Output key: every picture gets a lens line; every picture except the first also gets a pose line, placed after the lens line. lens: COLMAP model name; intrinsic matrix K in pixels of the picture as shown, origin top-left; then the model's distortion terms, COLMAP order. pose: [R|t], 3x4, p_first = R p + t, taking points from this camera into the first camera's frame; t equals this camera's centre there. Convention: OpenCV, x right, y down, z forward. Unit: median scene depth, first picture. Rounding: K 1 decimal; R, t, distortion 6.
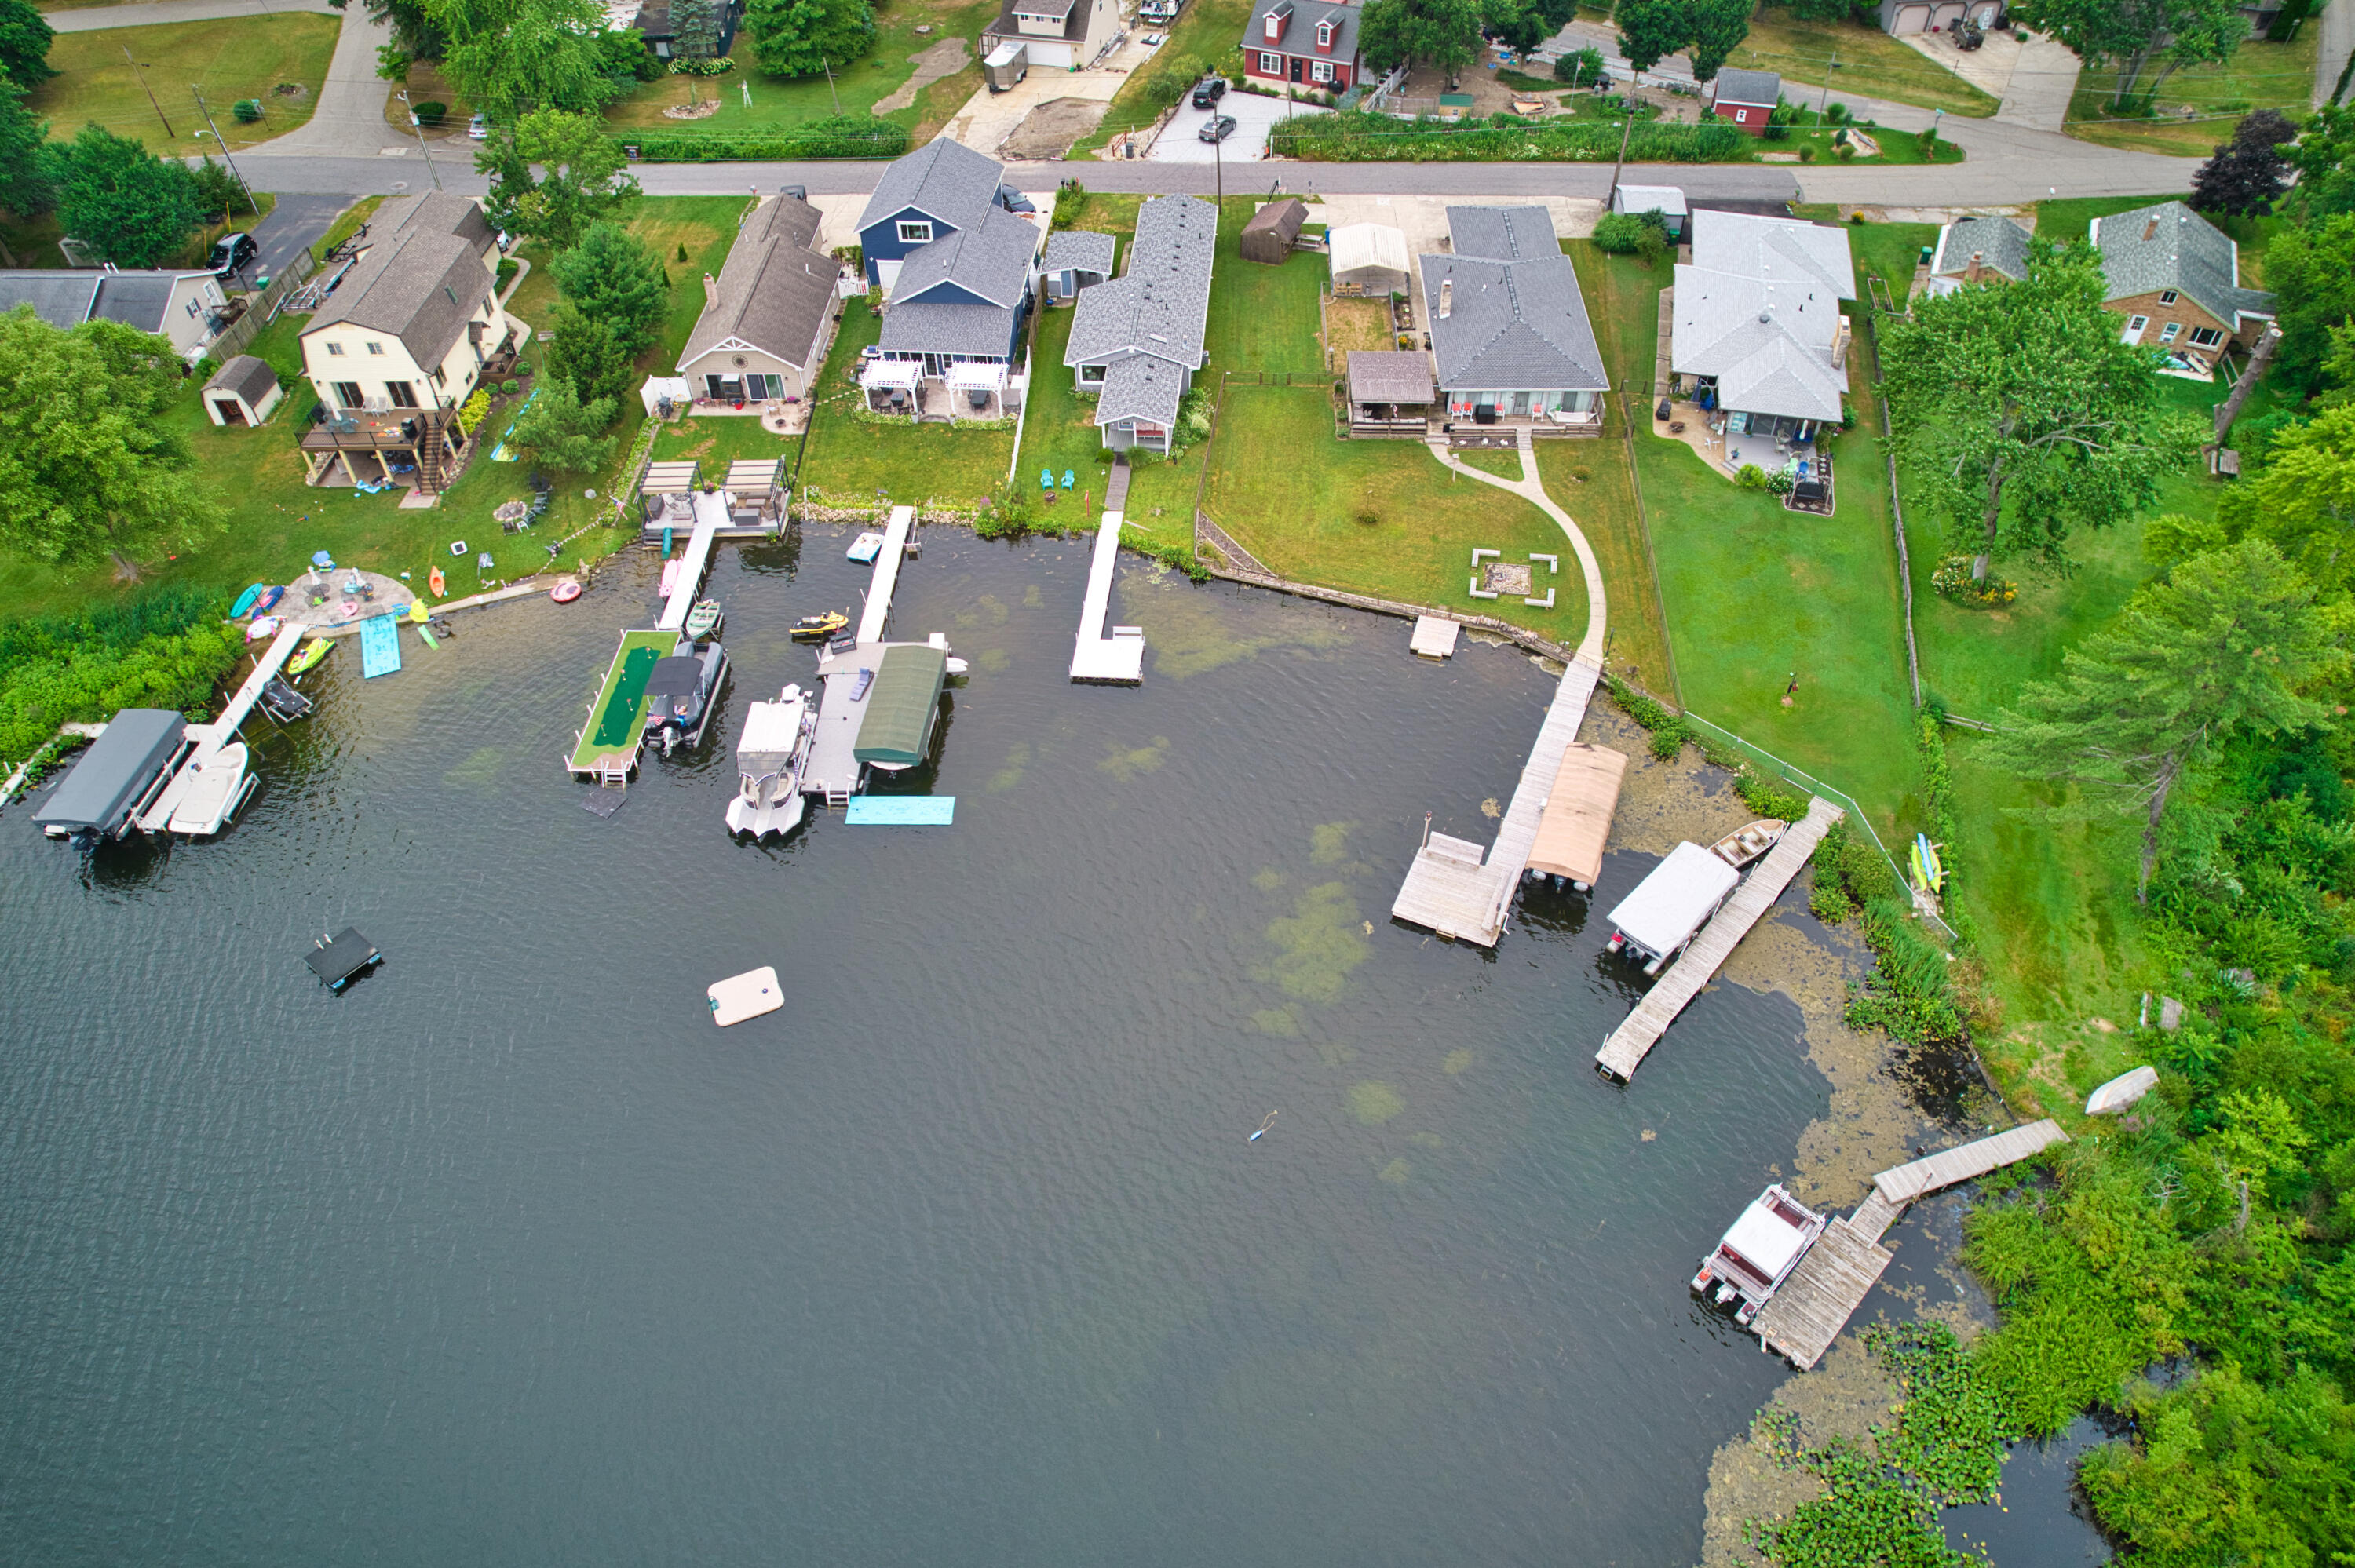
lens RADIAL K [[1516.2, 0, 1177.5], [0, 1516.2, 784.0], [0, 0, 1]] dist [-0.054258, 0.000395]
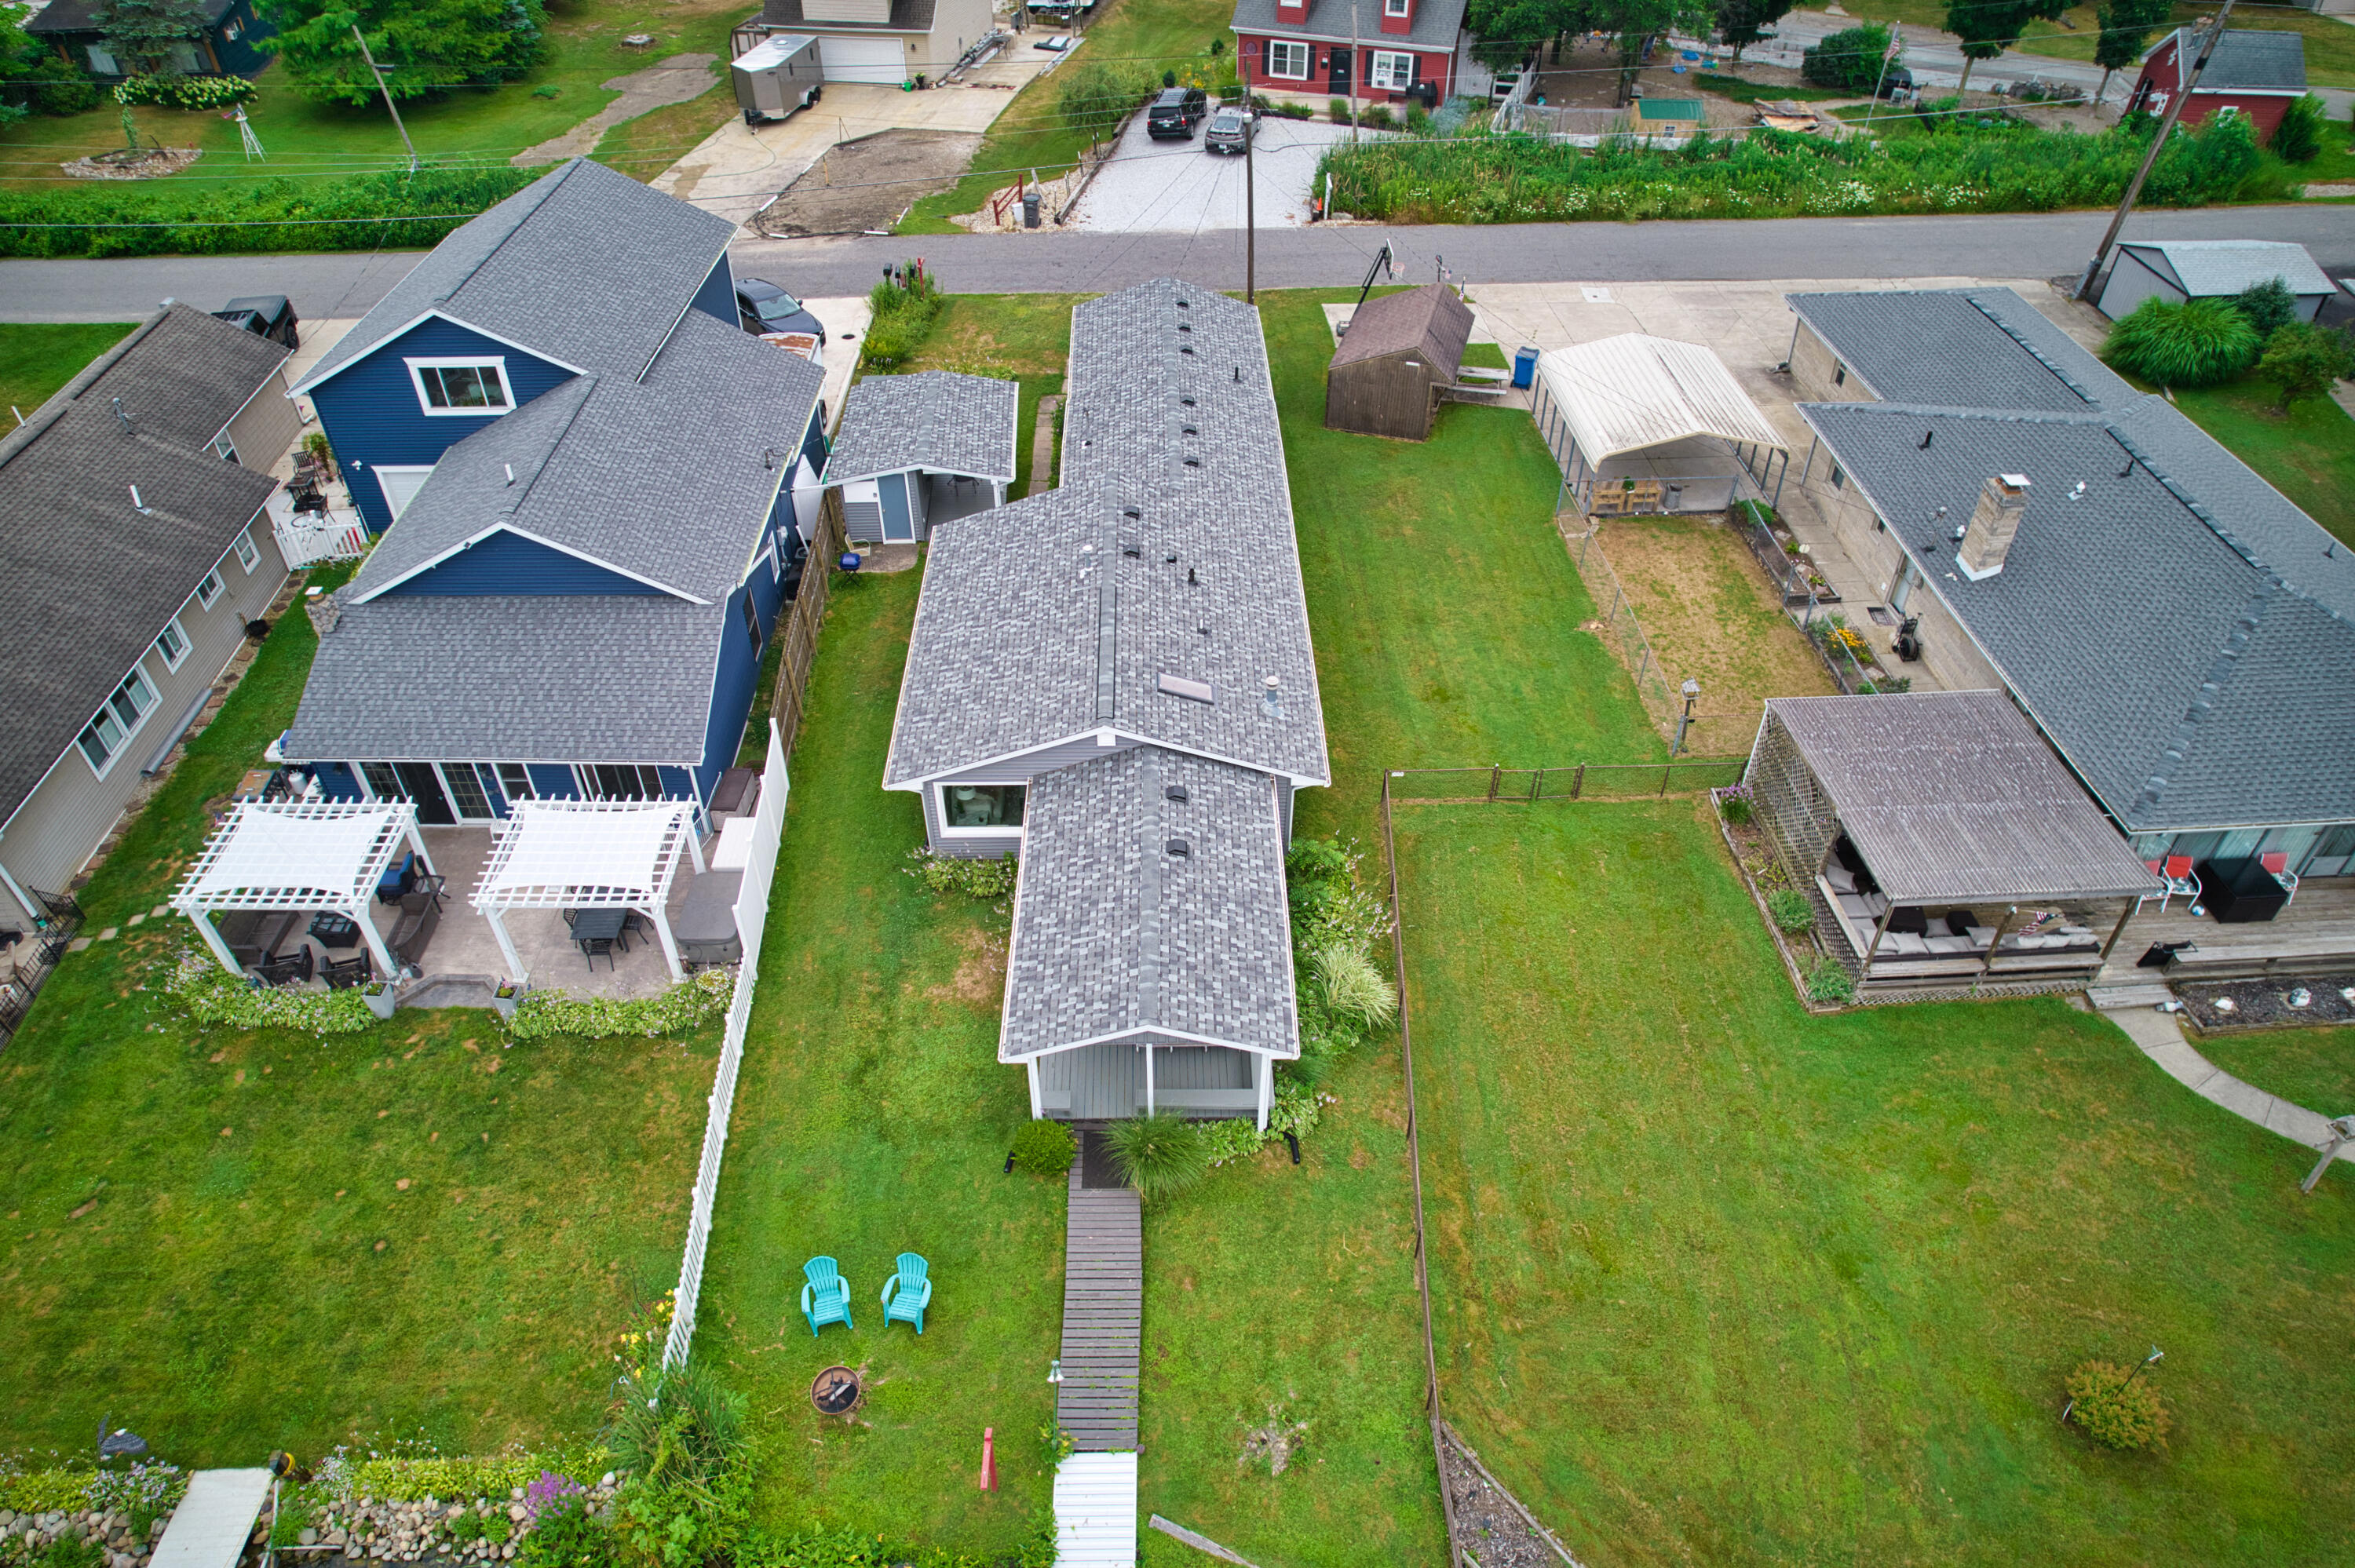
lens RADIAL K [[1507.1, 0, 1177.5], [0, 1507.1, 784.0], [0, 0, 1]] dist [-0.080715, 0.072722]
pose [[0.995801, -0.050392, 0.076424, -0.031449], [0.057738, 0.993592, -0.097171, -0.196692], [-0.071038, 0.101176, 0.992329, 0.555674]]
